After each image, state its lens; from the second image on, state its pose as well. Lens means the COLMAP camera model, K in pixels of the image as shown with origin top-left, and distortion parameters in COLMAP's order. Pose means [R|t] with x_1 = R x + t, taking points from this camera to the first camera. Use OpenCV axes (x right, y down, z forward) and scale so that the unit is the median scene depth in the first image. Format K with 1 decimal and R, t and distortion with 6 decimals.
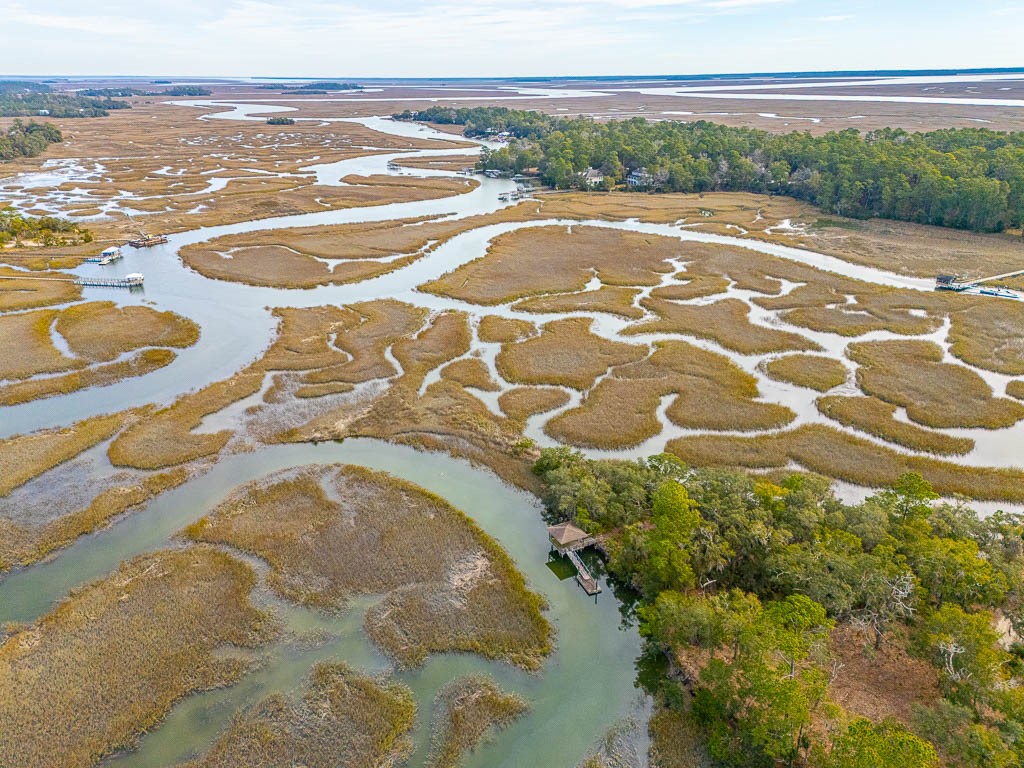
lens RADIAL K [[738.4, 0, 509.8], [0, 738.4, 384.7], [0, 0, 1]] dist [0.115380, -0.095330]
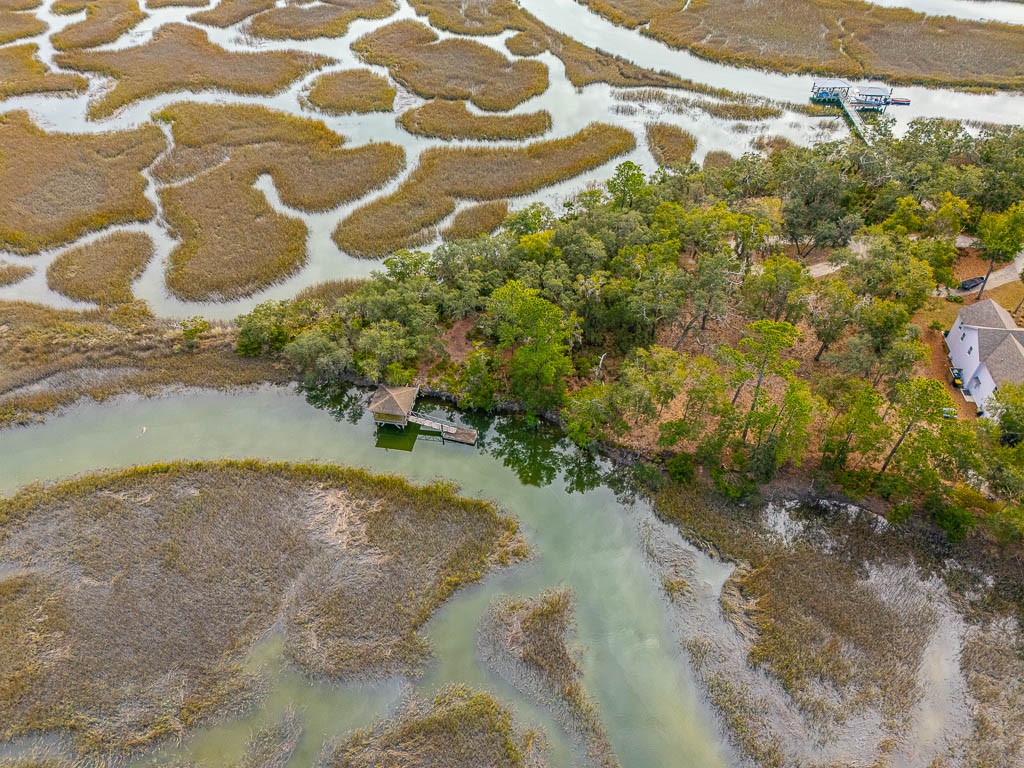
lens RADIAL K [[738.4, 0, 509.8], [0, 738.4, 384.7], [0, 0, 1]] dist [0.115380, -0.095330]
pose [[0.609357, -0.546547, 0.574431, -0.191532], [0.301782, 0.829813, 0.469401, -0.096470], [-0.733221, -0.112680, 0.670590, 0.249713]]
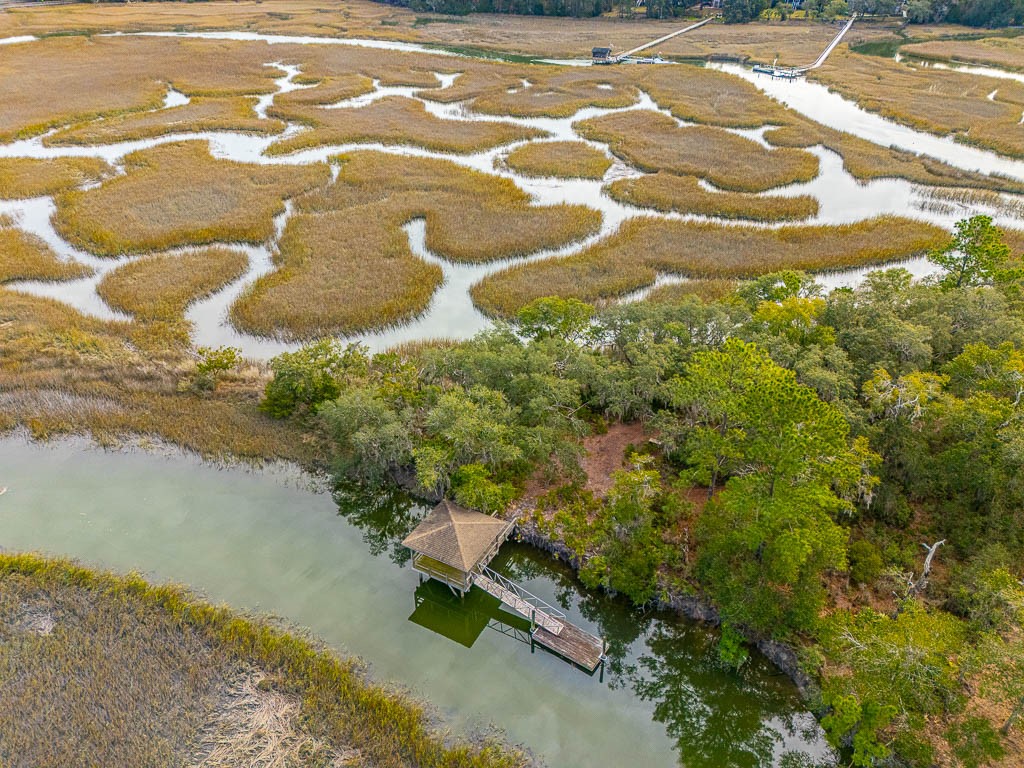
lens RADIAL K [[738.4, 0, 509.8], [0, 738.4, 384.7], [0, 0, 1]] dist [0.115380, -0.095330]
pose [[0.829597, -0.284930, 0.480190, -0.045601], [0.205327, 0.955416, 0.212184, 0.027310], [-0.519239, -0.077431, 0.851114, 0.423969]]
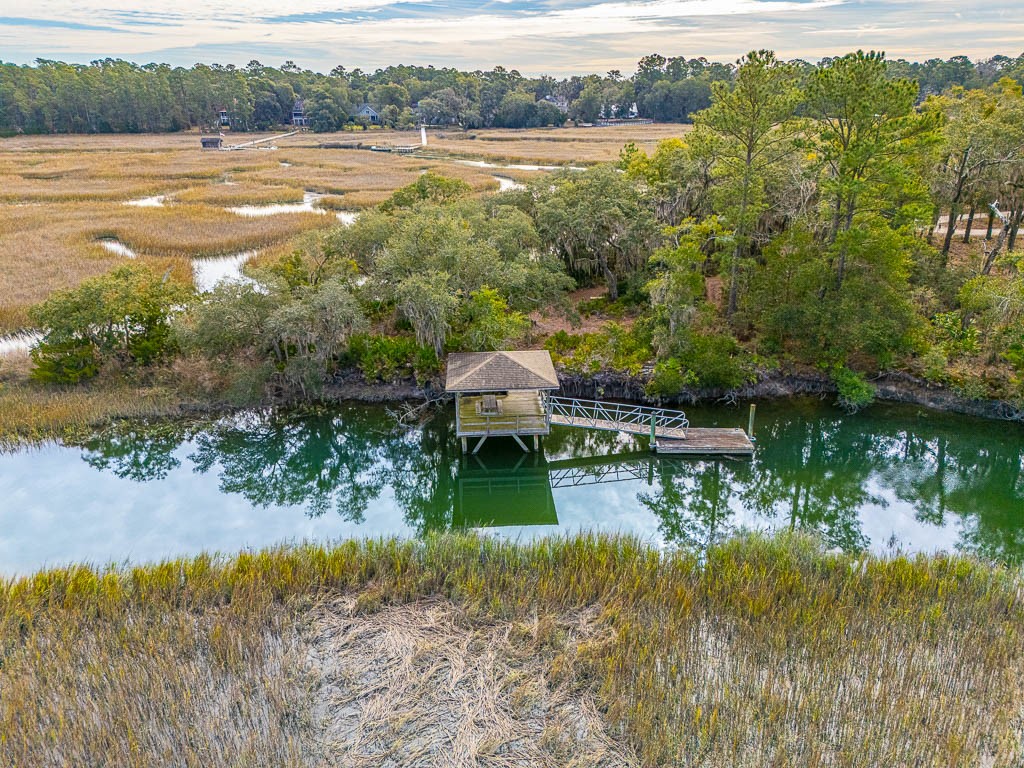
lens RADIAL K [[738.4, 0, 509.8], [0, 738.4, 384.7], [0, 0, 1]] dist [0.115380, -0.095330]
pose [[0.405963, -0.324258, 0.854430, -0.110692], [0.357551, 0.916767, 0.178033, 0.100787], [-0.841042, 0.233228, 0.488112, 0.562146]]
